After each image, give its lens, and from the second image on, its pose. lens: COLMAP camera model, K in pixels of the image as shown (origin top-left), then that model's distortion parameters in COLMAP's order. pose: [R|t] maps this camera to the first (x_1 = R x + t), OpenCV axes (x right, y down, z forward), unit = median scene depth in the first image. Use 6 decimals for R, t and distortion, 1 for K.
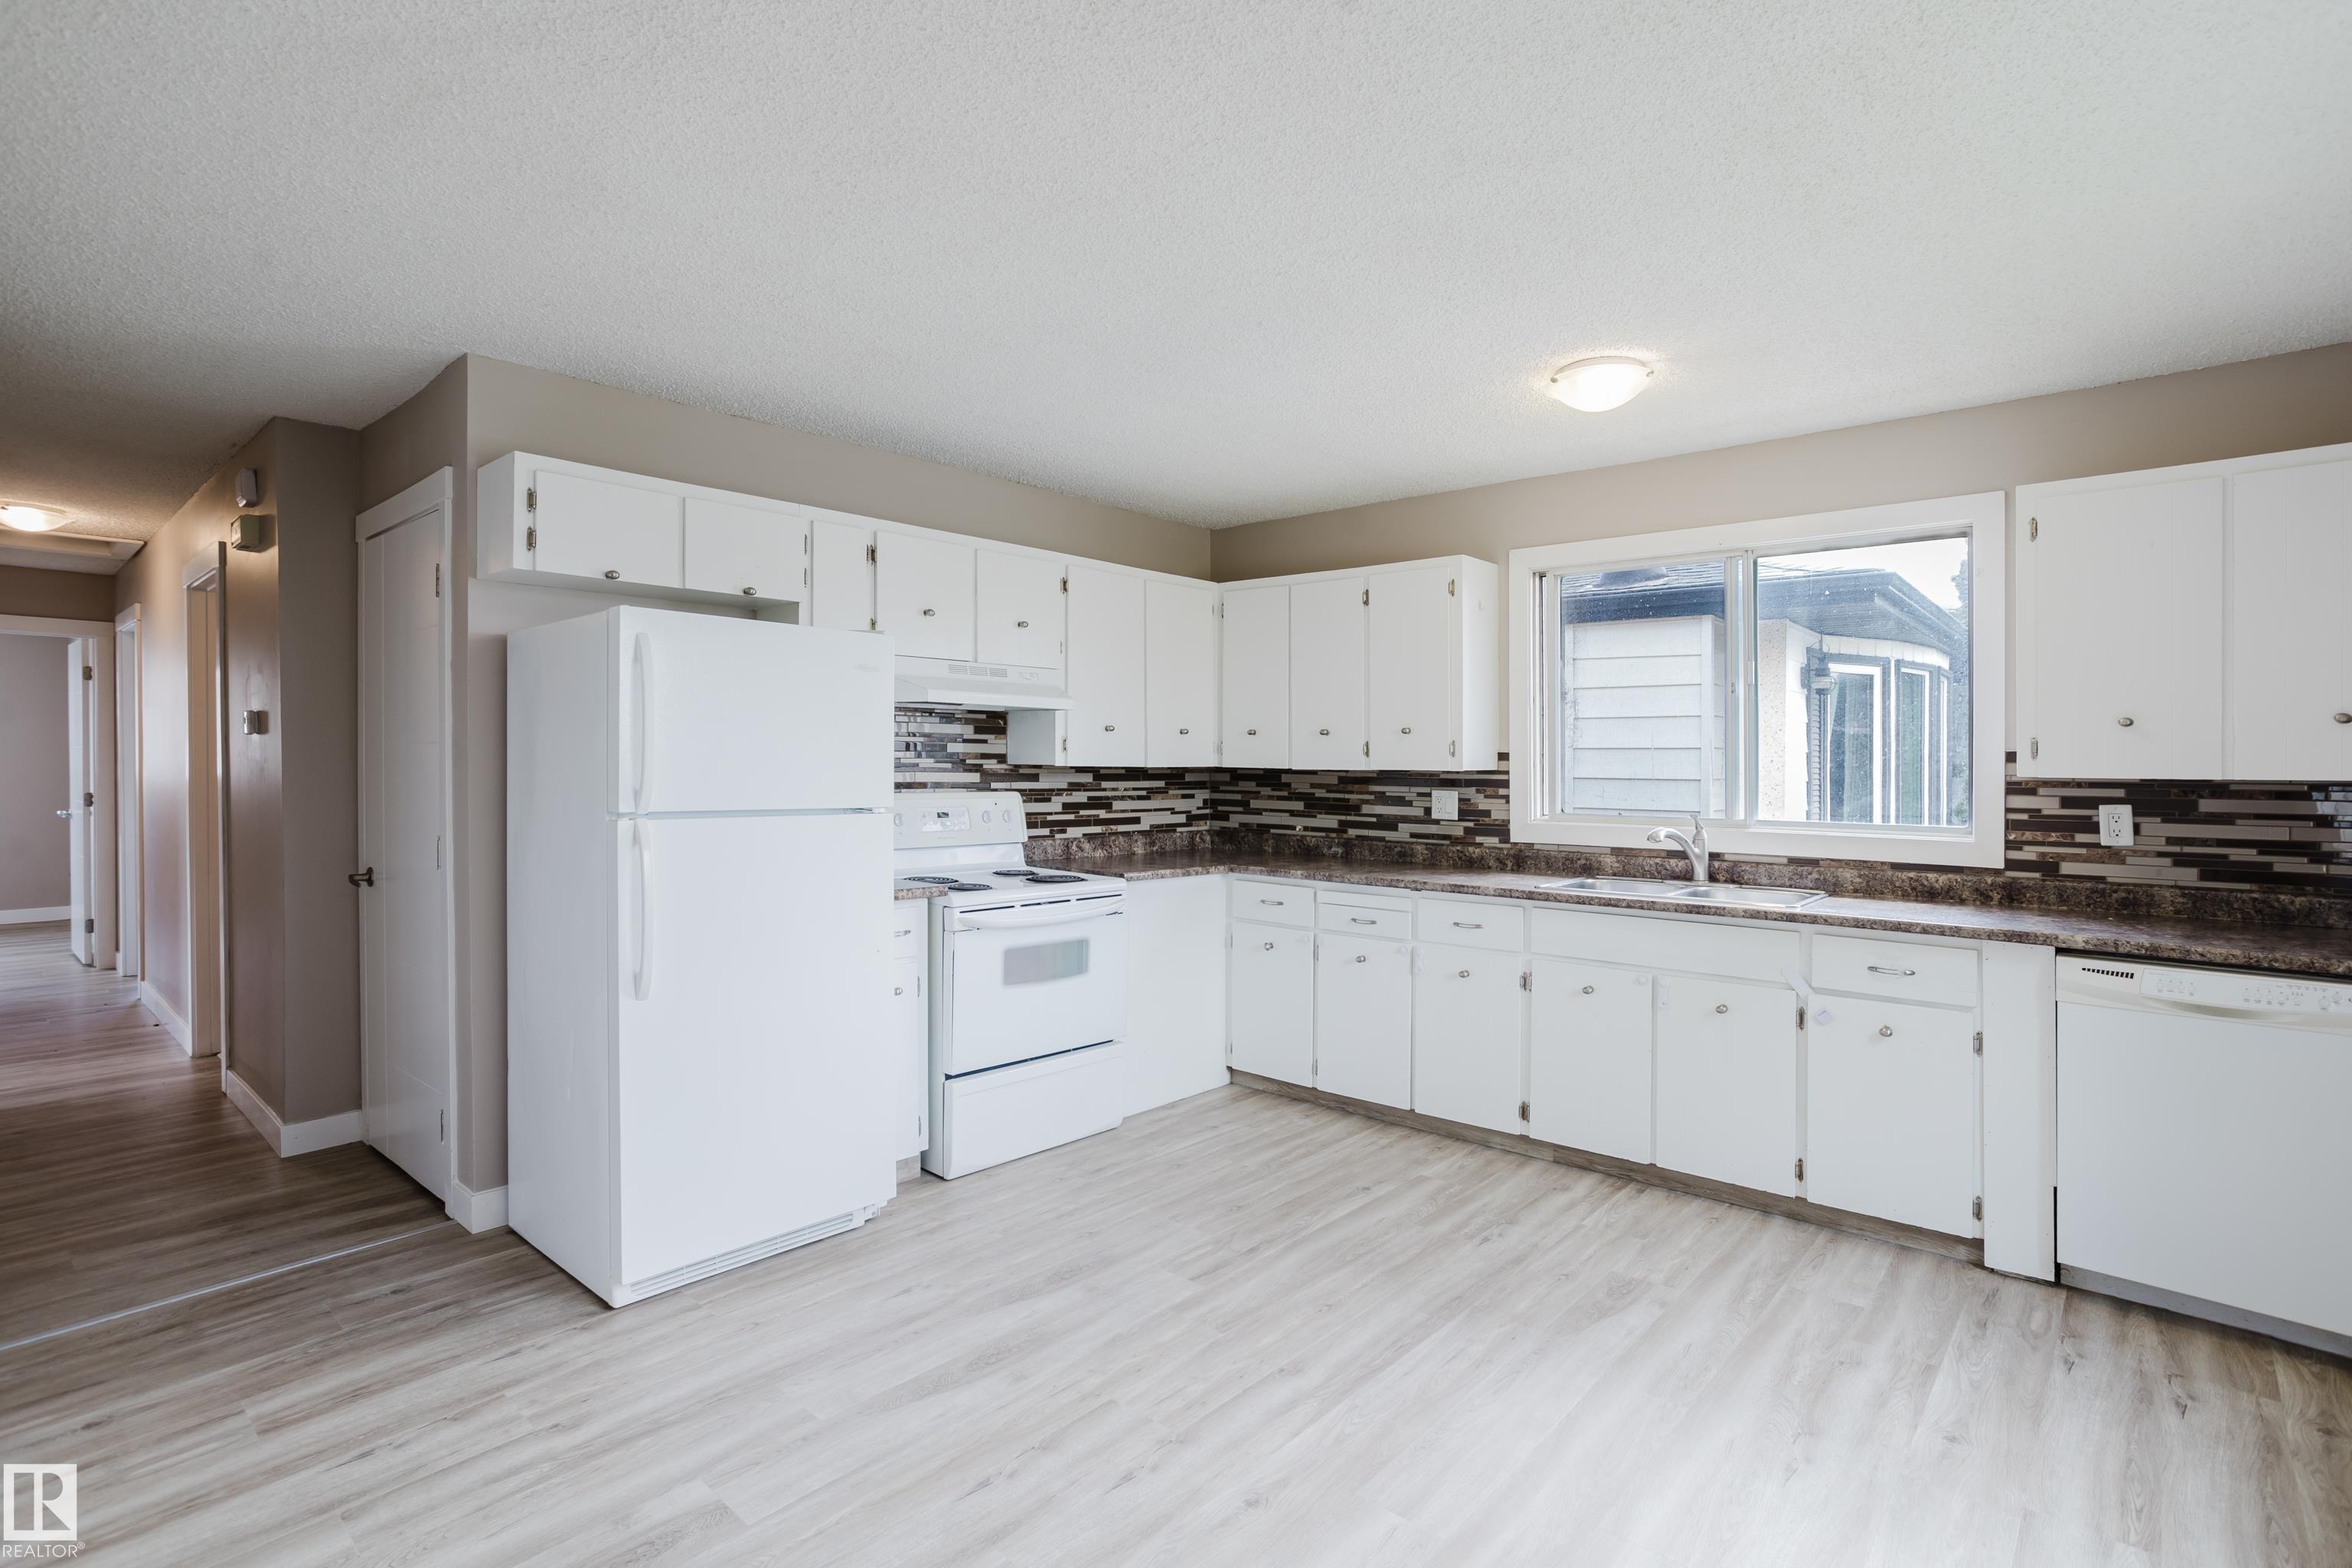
lens RADIAL K [[1139.2, 0, 1167.9], [0, 1139.2, 770.9], [0, 0, 1]] dist [-0.046600, 0.026812]
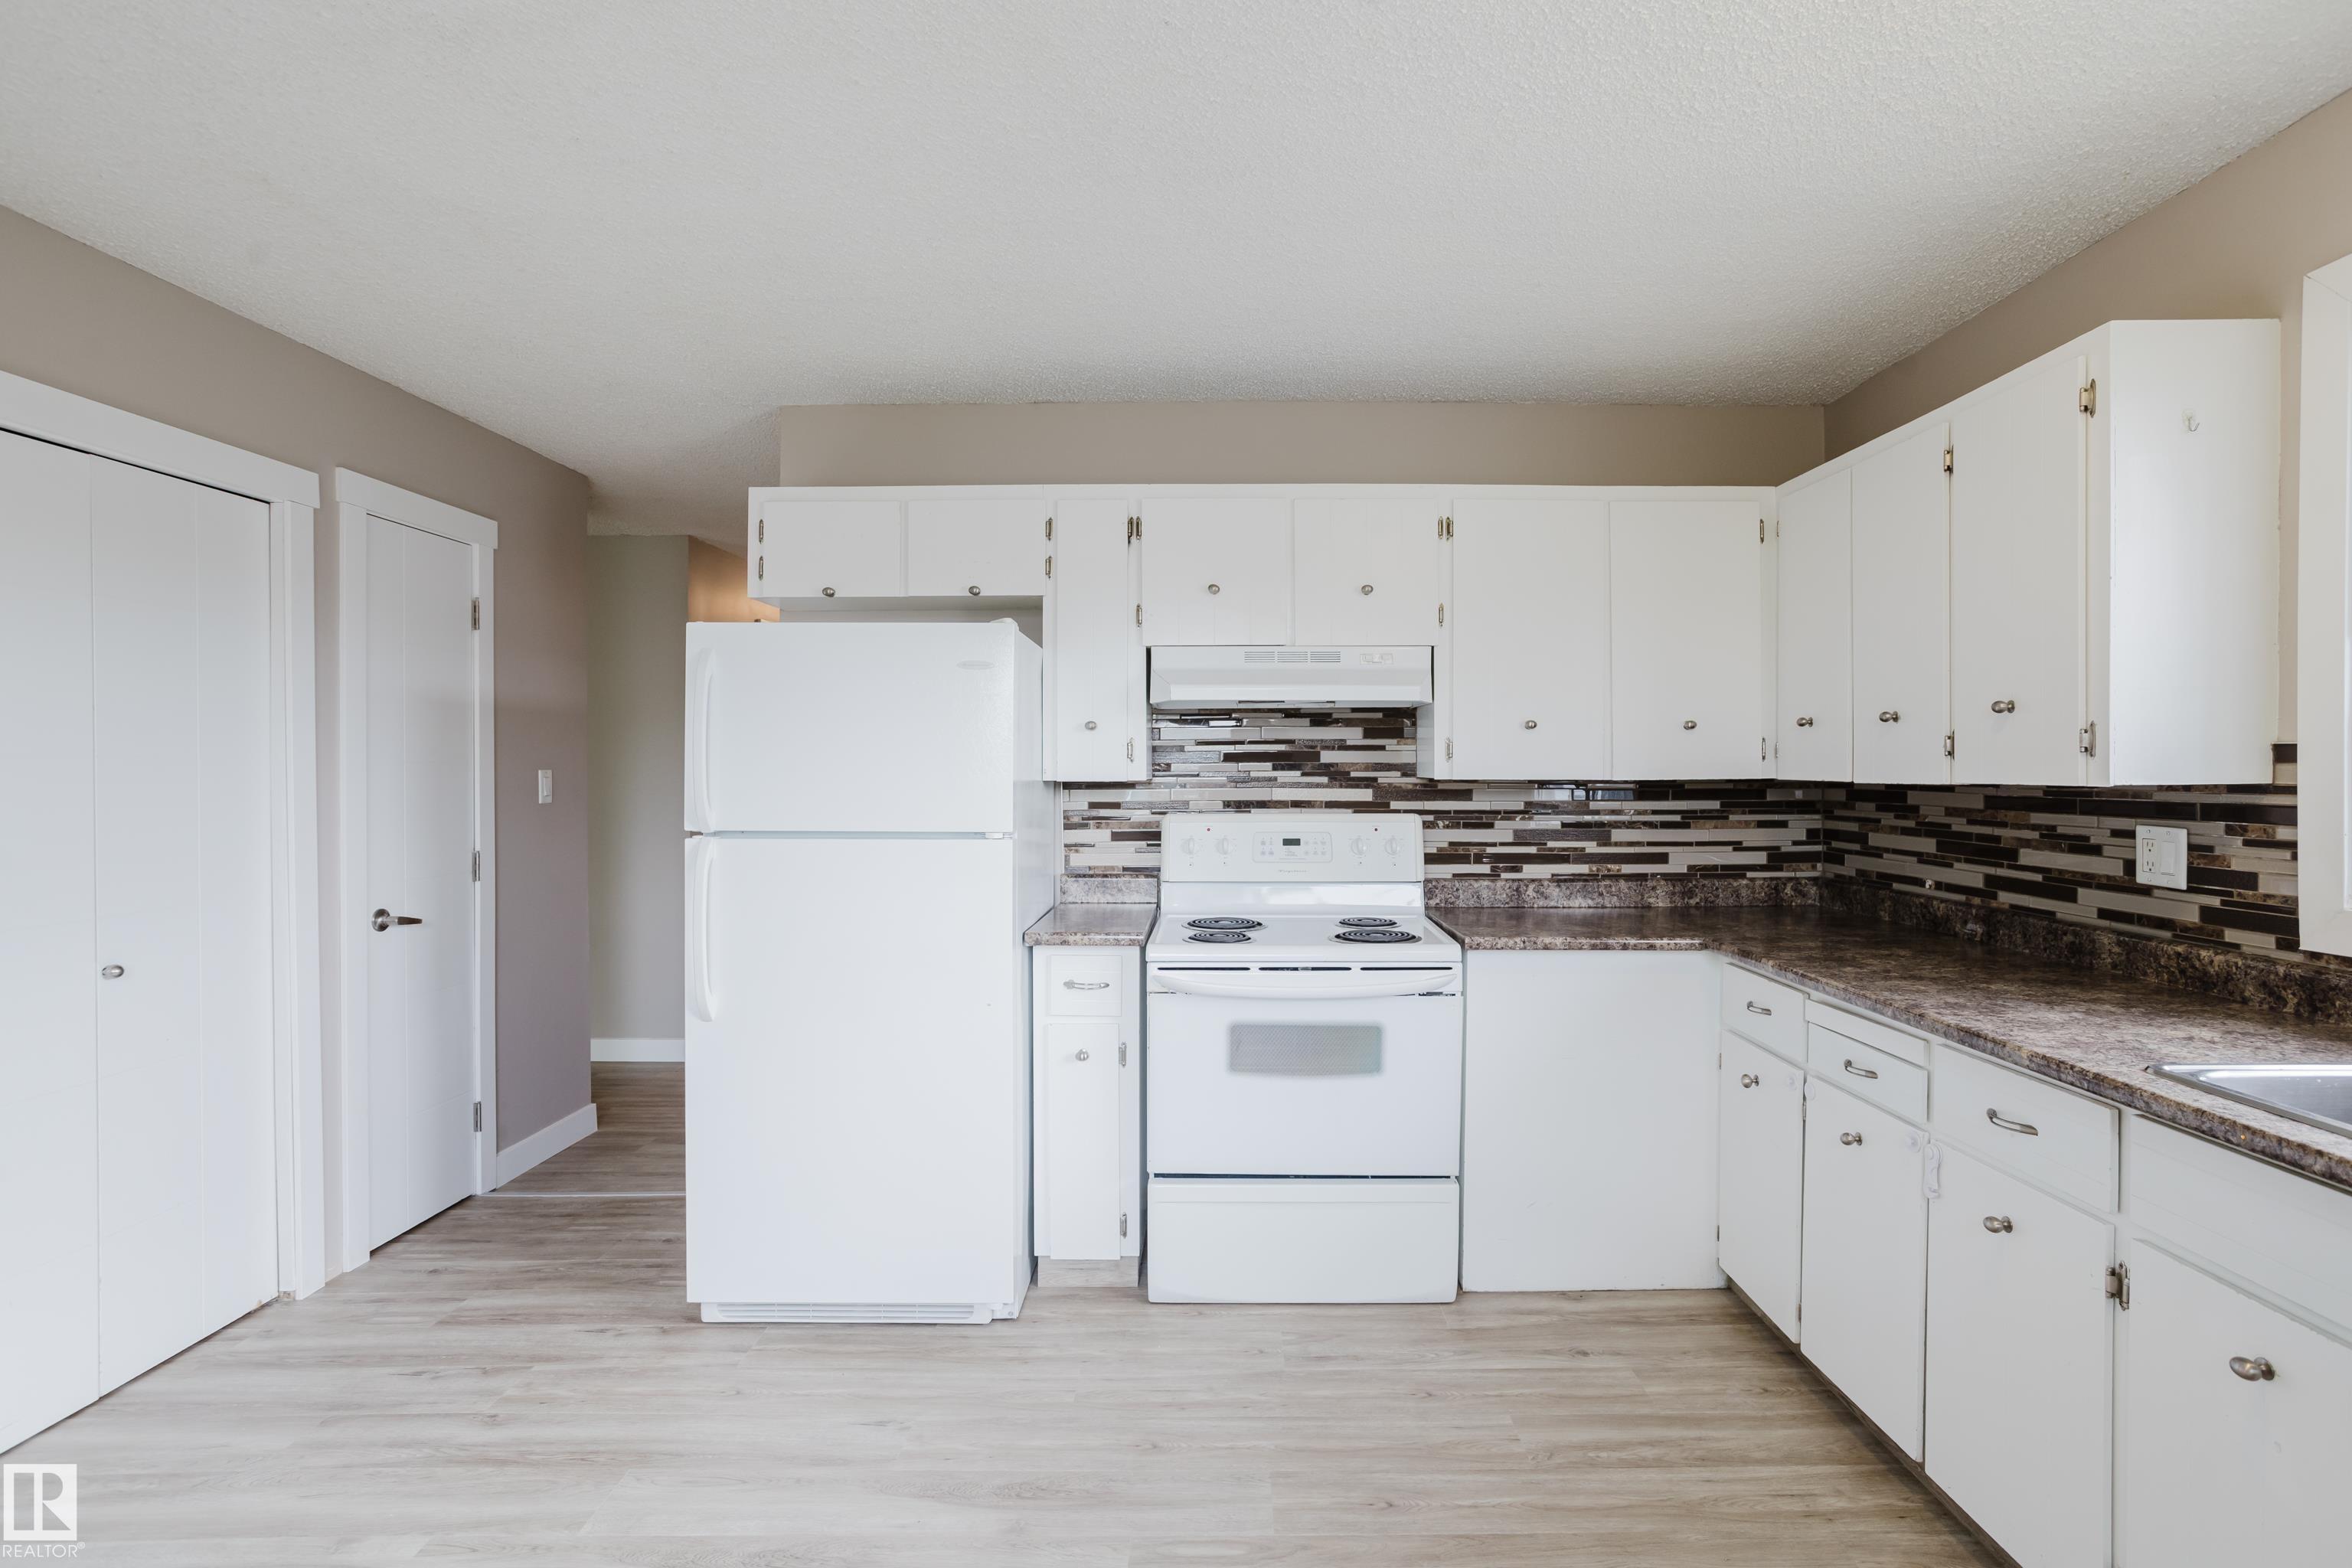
lens RADIAL K [[1139.2, 0, 1223.5], [0, 1139.2, 790.3], [0, 0, 1]] dist [-0.046600, 0.026812]
pose [[0.670842, 0.002896, -0.741594, 0.433840], [0.002128, 0.999981, 0.005830, -0.002188], [0.741597, -0.005489, 0.670823, 0.514812]]
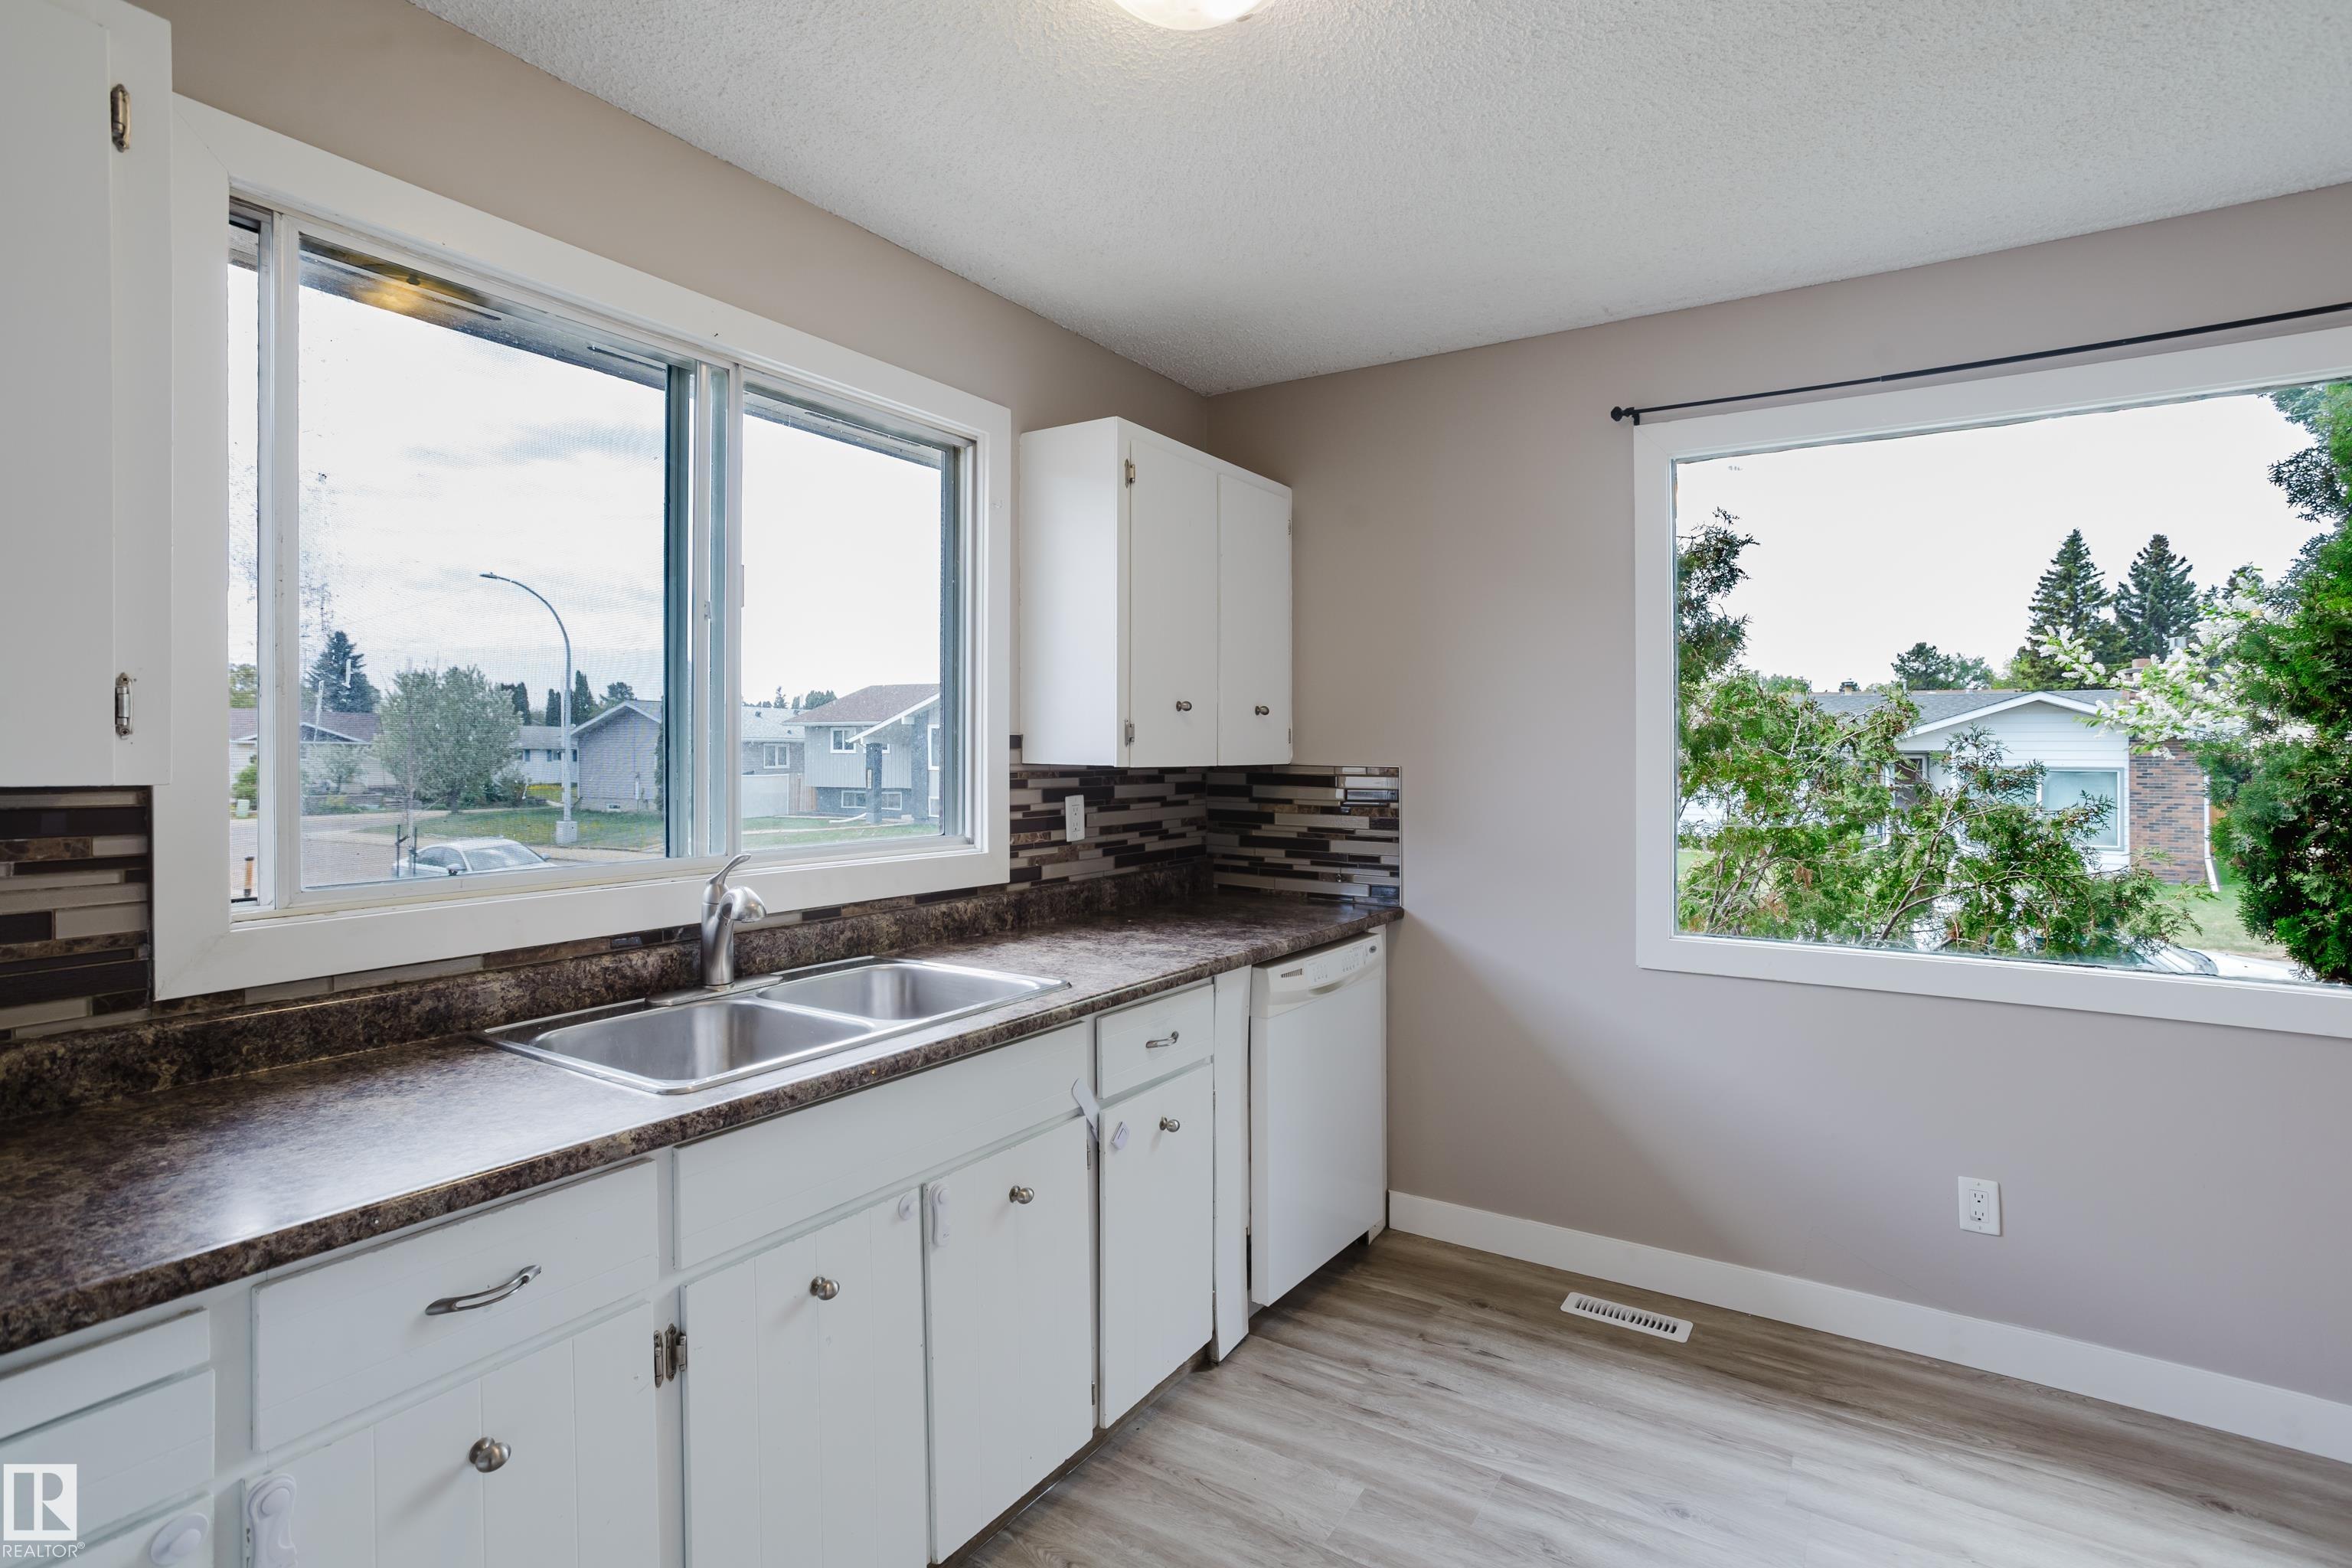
lens RADIAL K [[1139.2, 0, 1202.9], [0, 1139.2, 746.2], [0, 0, 1]] dist [-0.046600, 0.026812]
pose [[-0.168873, -0.001346, 0.985637, -0.070676], [0.005096, 0.999985, 0.002239, -0.010244], [-0.985625, 0.005401, -0.168863, 0.966632]]
